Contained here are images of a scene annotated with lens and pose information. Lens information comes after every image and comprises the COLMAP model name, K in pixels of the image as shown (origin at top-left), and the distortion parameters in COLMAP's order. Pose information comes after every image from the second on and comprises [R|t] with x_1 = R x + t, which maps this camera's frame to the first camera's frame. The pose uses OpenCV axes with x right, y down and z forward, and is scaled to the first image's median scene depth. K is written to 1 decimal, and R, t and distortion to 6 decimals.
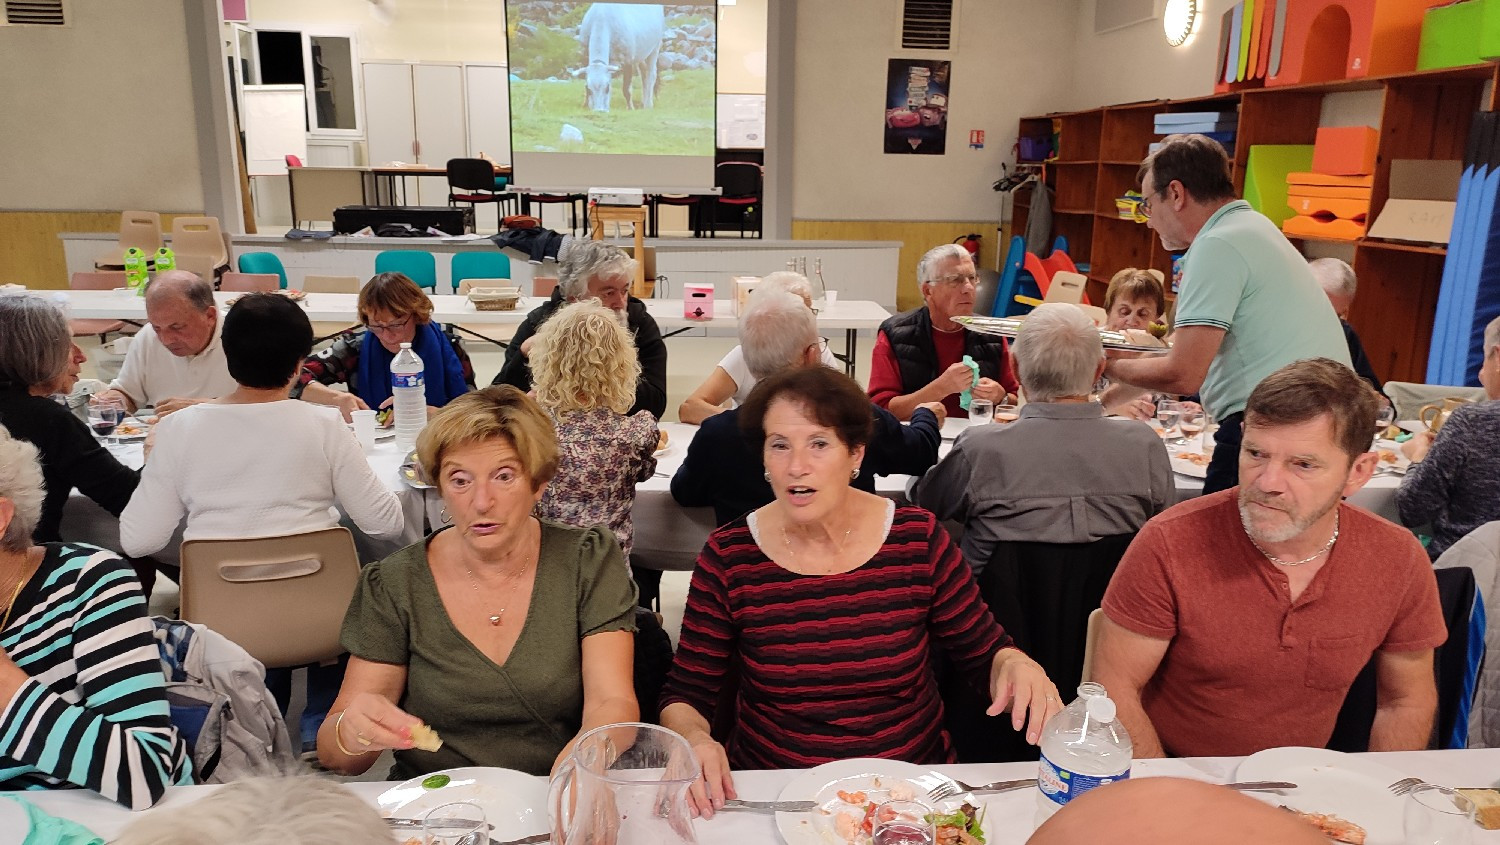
lens RADIAL K [[1097.7, 0, 739.2], [0, 1097.7, 434.2], [0, 0, 1]] dist [0.014633, -0.000319]
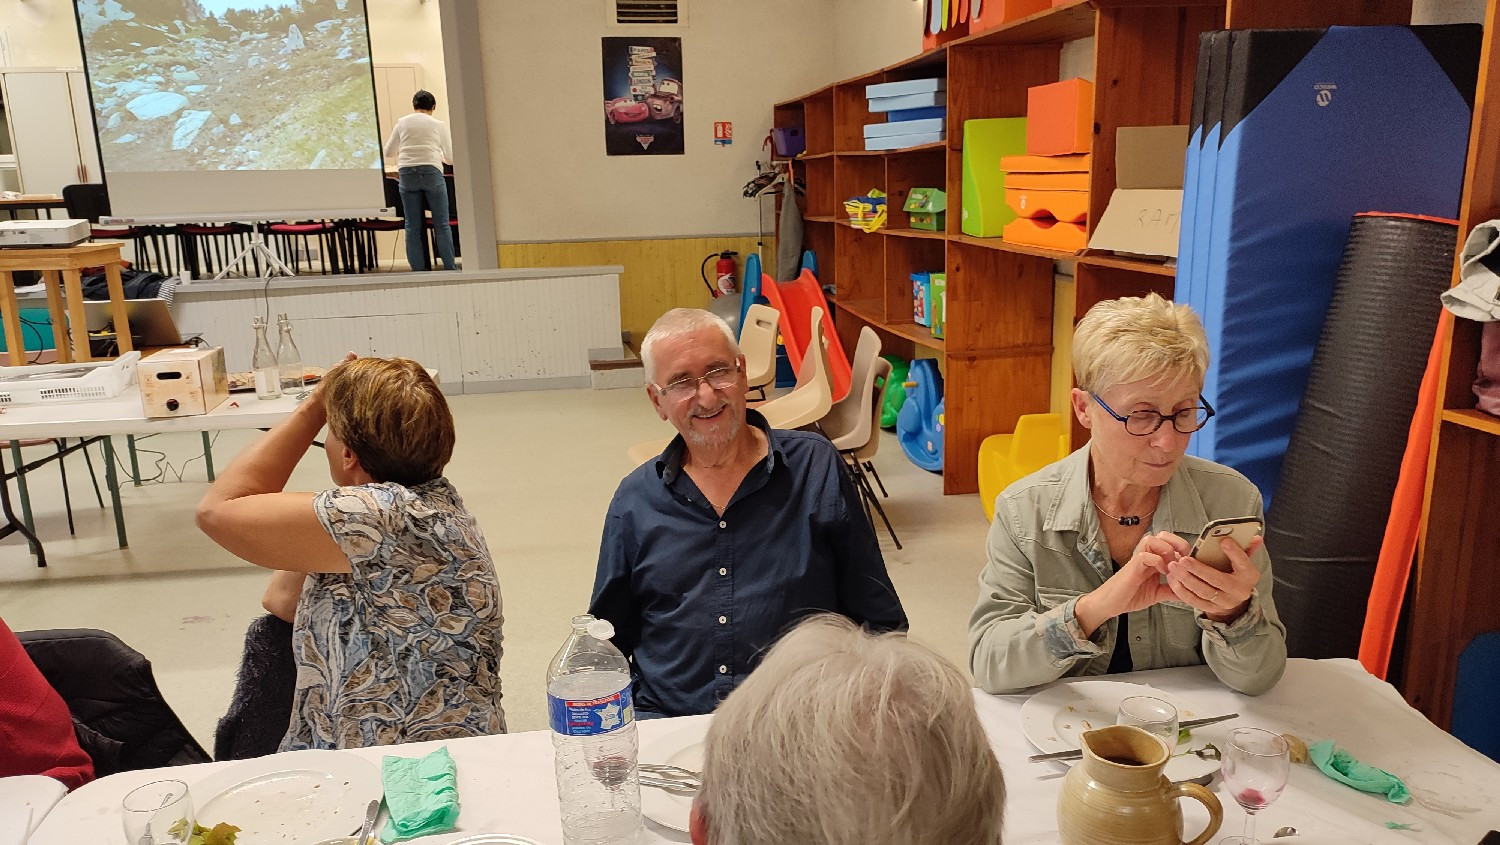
lens RADIAL K [[1097.7, 0, 739.2], [0, 1097.7, 434.2], [0, 0, 1]] dist [0.014633, -0.000319]
pose [[0.996736, -0.057828, 0.056332, 0.180780], [0.058301, 0.998276, -0.006781, -0.043867], [-0.055843, 0.010043, 0.998389, 0.207274]]
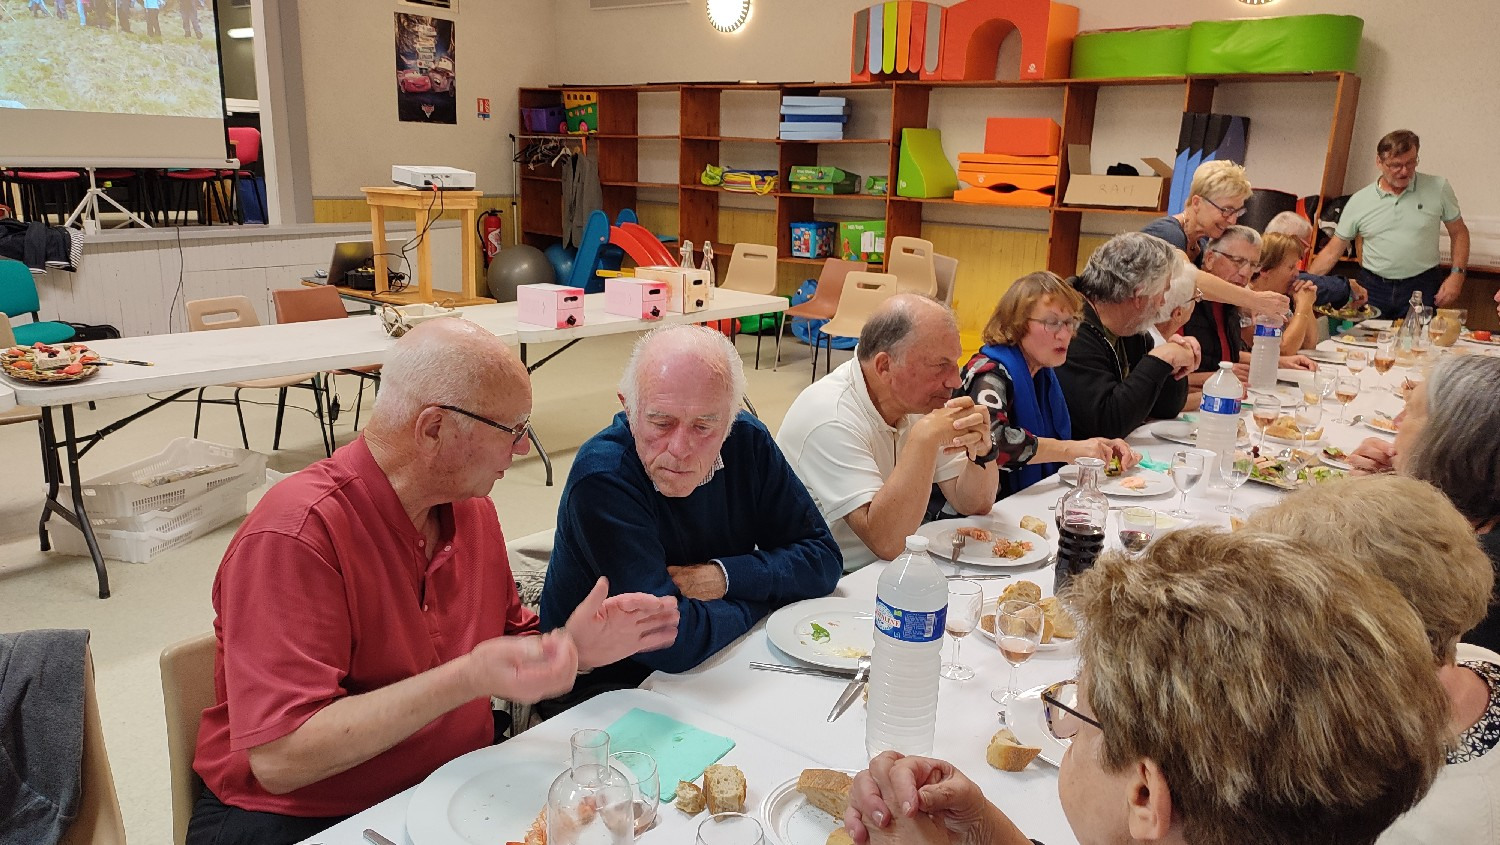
lens RADIAL K [[1097.7, 0, 739.2], [0, 1097.7, 434.2], [0, 0, 1]] dist [0.014633, -0.000319]
pose [[0.687934, -0.176326, 0.704029, -0.369619], [0.154822, 0.983364, 0.095004, -0.051977], [-0.709068, 0.043642, 0.703788, 0.204244]]
